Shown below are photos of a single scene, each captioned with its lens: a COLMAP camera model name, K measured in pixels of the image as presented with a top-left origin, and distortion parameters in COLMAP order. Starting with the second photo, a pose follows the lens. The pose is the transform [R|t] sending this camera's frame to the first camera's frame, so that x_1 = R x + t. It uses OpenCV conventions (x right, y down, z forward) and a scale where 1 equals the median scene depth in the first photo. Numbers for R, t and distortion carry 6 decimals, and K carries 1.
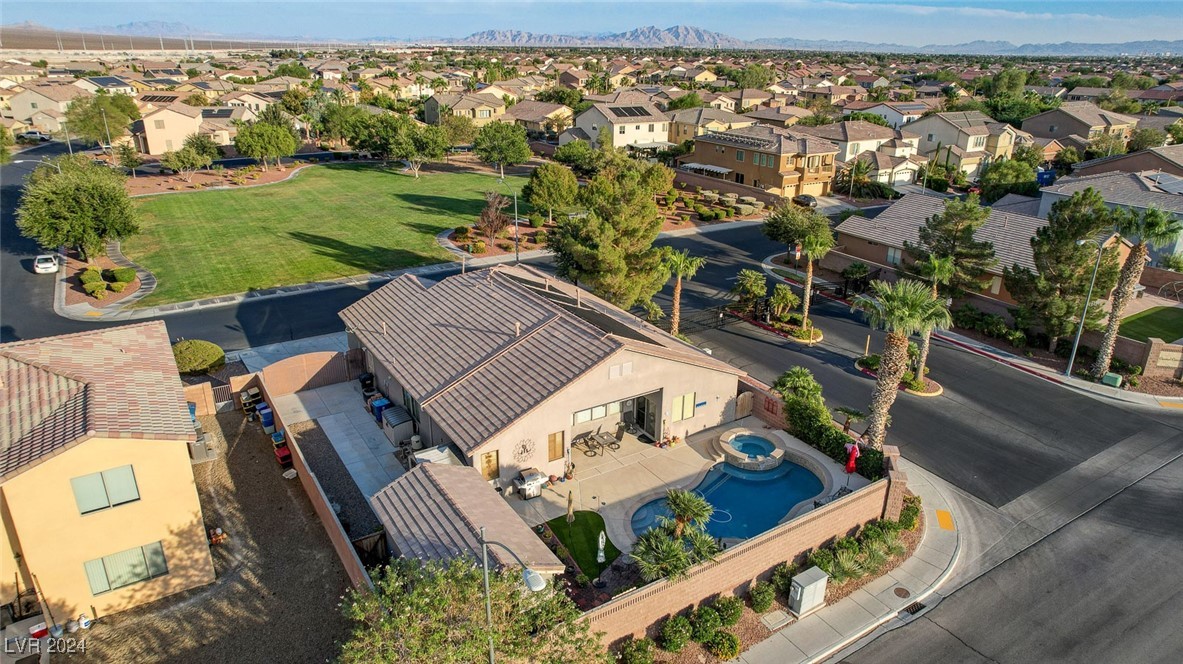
lens RADIAL K [[753.2, 0, 591.5], [0, 753.2, 332.0], [0, 0, 1]] dist [-0.080166, 0.067594]
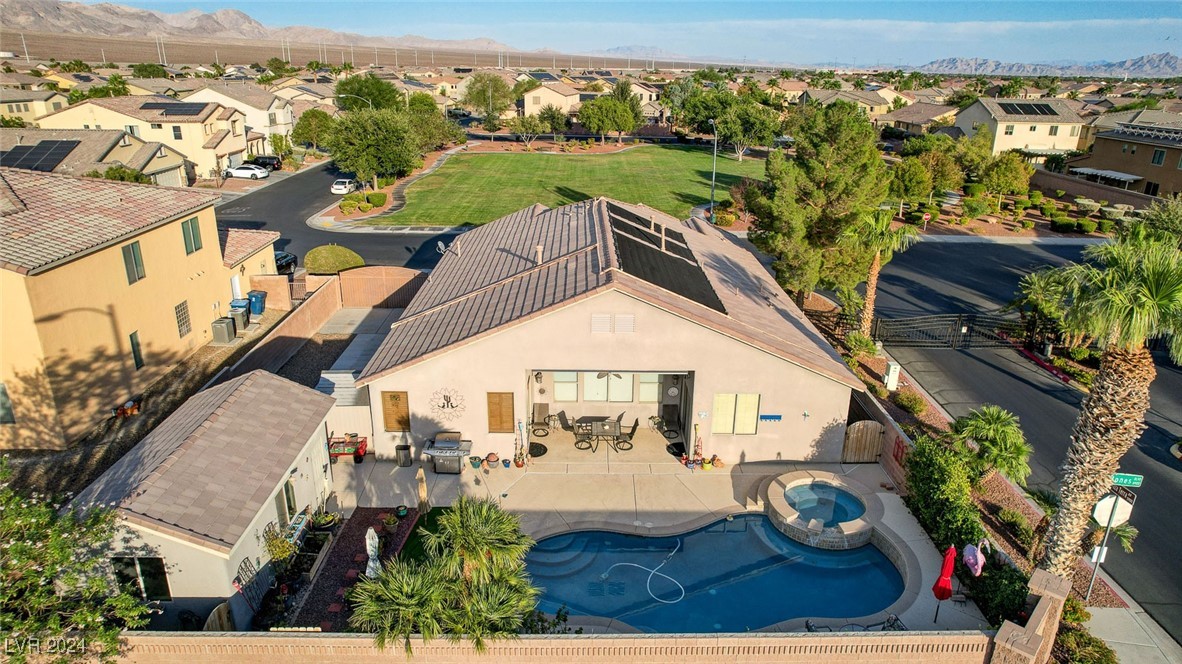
lens RADIAL K [[752.6, 0, 591.0], [0, 752.6, 332.0], [0, 0, 1]] dist [-0.080166, 0.067594]
pose [[0.848074, 0.181742, -0.497736, 0.314147], [-0.197270, 0.980108, 0.021754, 0.043522], [0.491788, 0.079740, 0.867056, 0.388400]]
